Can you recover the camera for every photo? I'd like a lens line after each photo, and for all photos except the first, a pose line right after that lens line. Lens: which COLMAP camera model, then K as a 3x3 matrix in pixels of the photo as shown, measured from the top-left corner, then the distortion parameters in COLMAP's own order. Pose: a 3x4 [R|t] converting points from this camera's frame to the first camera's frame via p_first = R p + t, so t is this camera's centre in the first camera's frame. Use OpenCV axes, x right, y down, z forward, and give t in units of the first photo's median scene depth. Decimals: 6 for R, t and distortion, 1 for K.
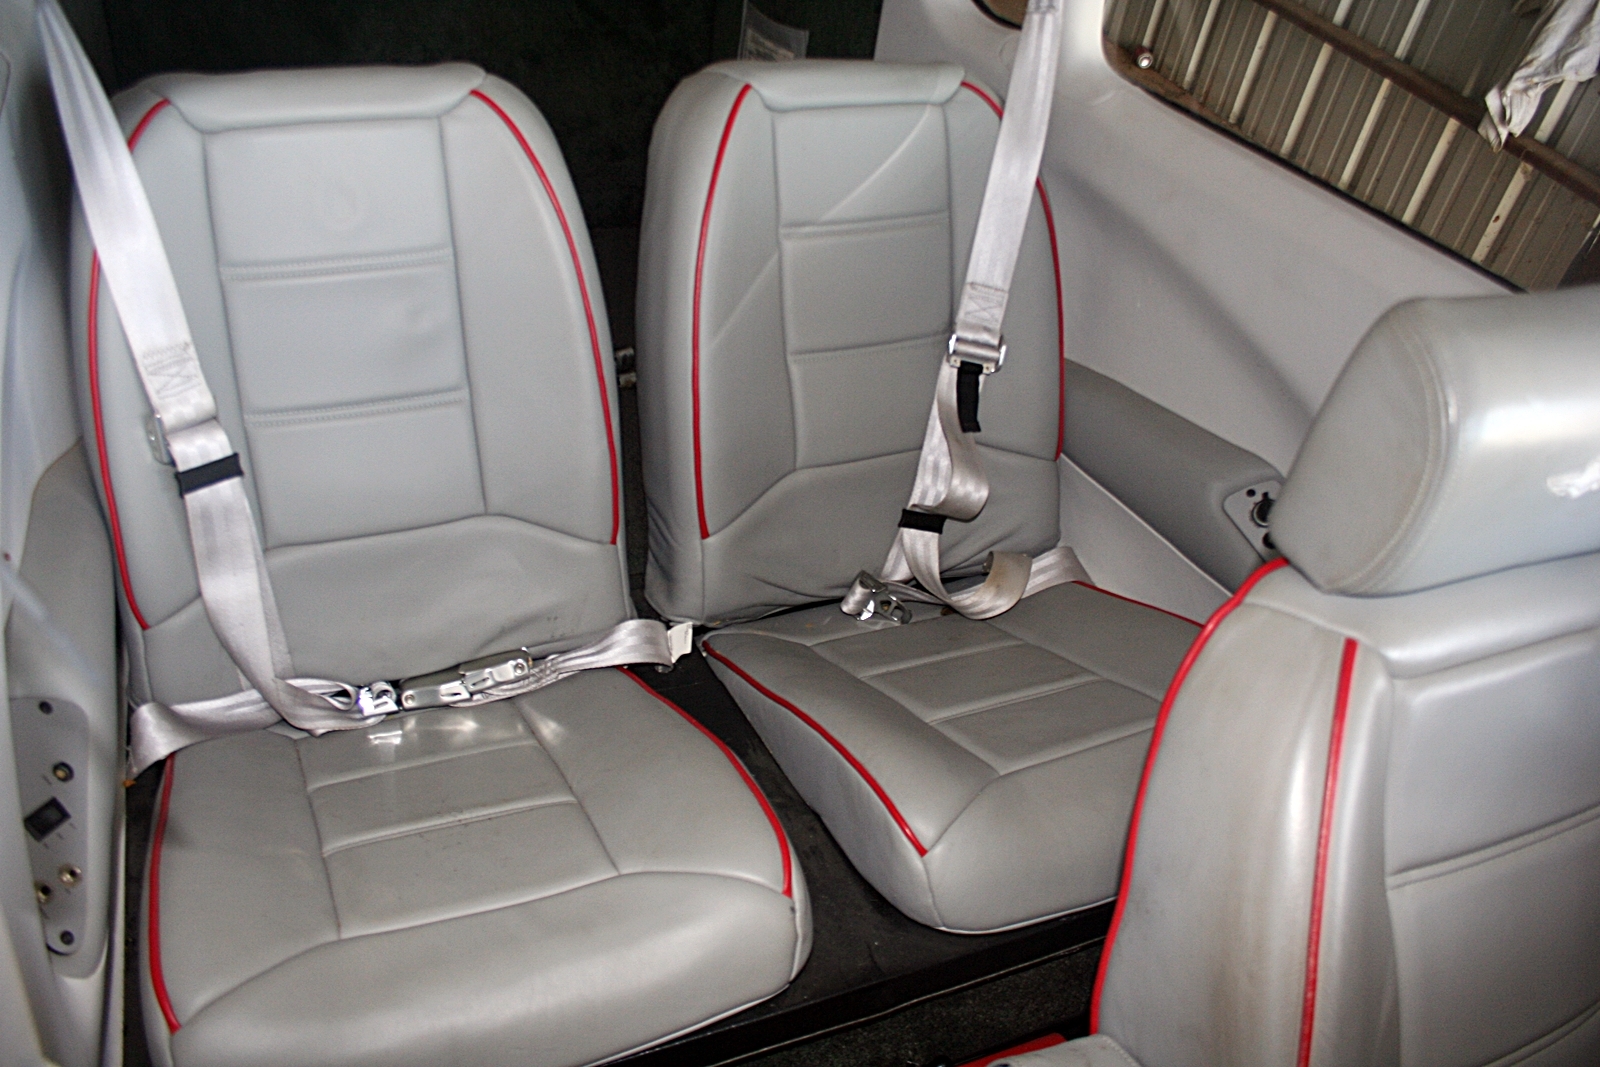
lens RADIAL K [[1300.9, 0, 800.0], [0, 1300.9, 533.5], [0, 0, 1]] dist [-0.103341, 0.006362]
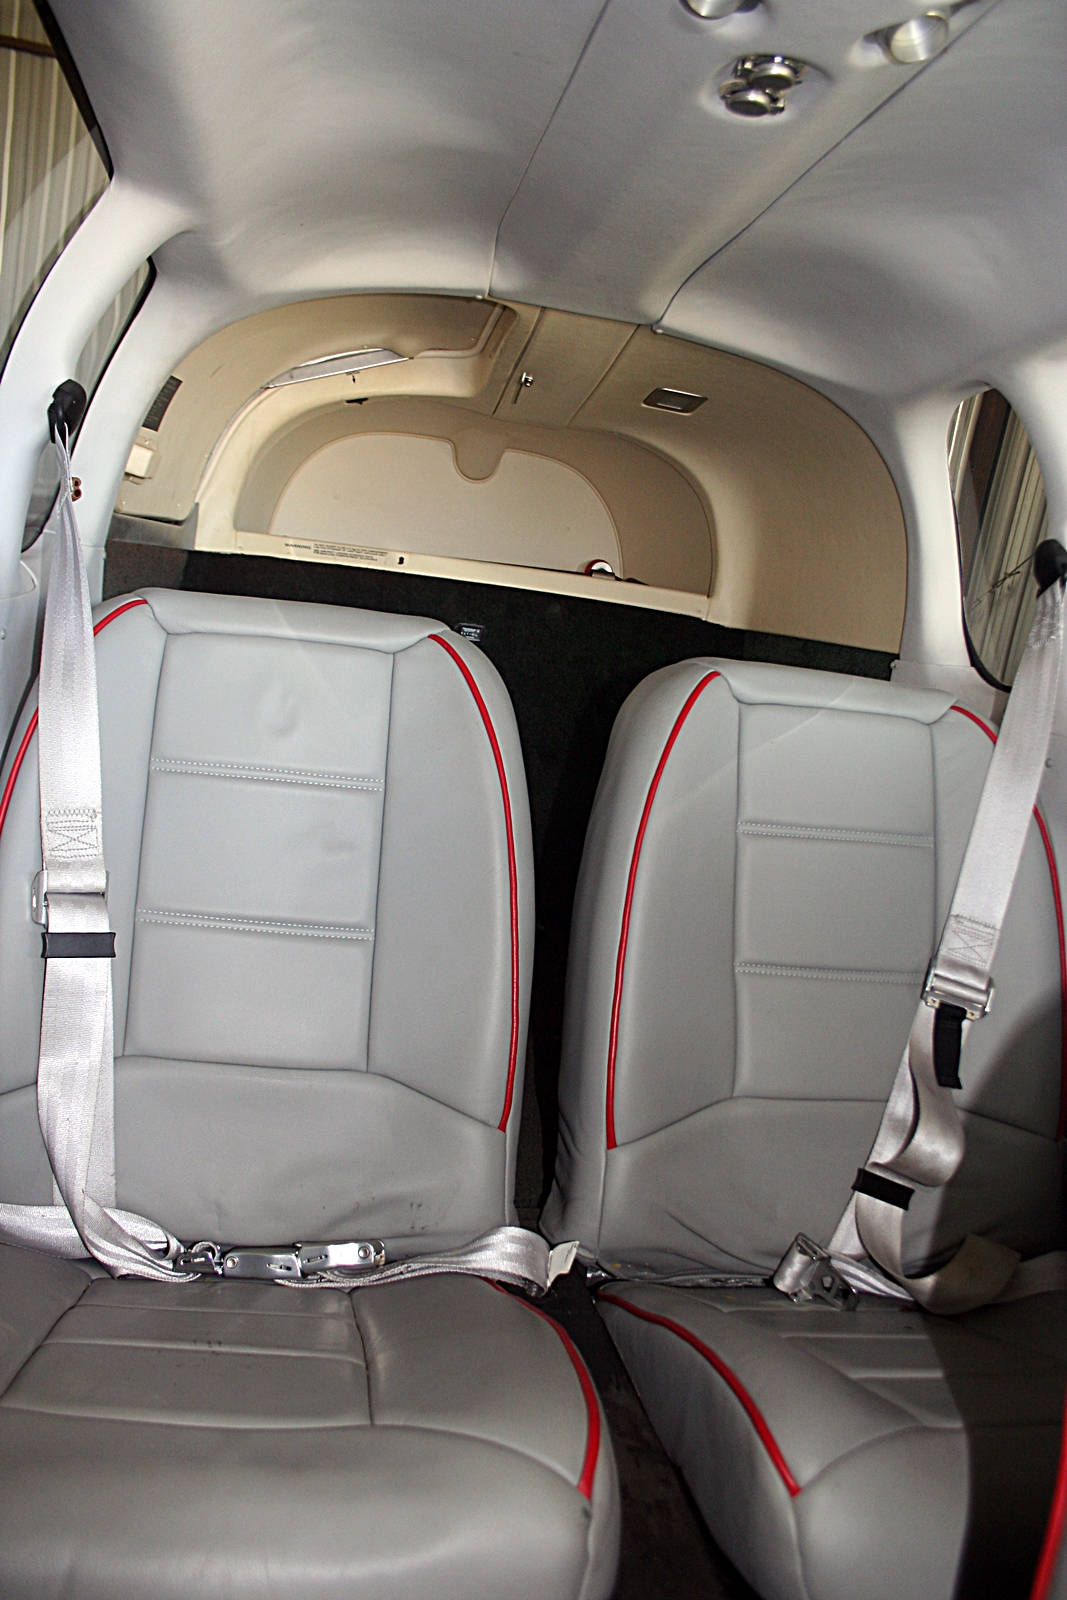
lens RADIAL K [[1300.9, 0, 533.5], [0, 1300.9, 800.0], [0, 0, 1]] dist [-0.103341, 0.006362]
pose [[0.965231, 0.064380, -0.253346, 0.074808], [-0.167918, 0.895488, -0.412196, 0.151965], [0.200331, 0.440406, 0.875163, 0.148766]]
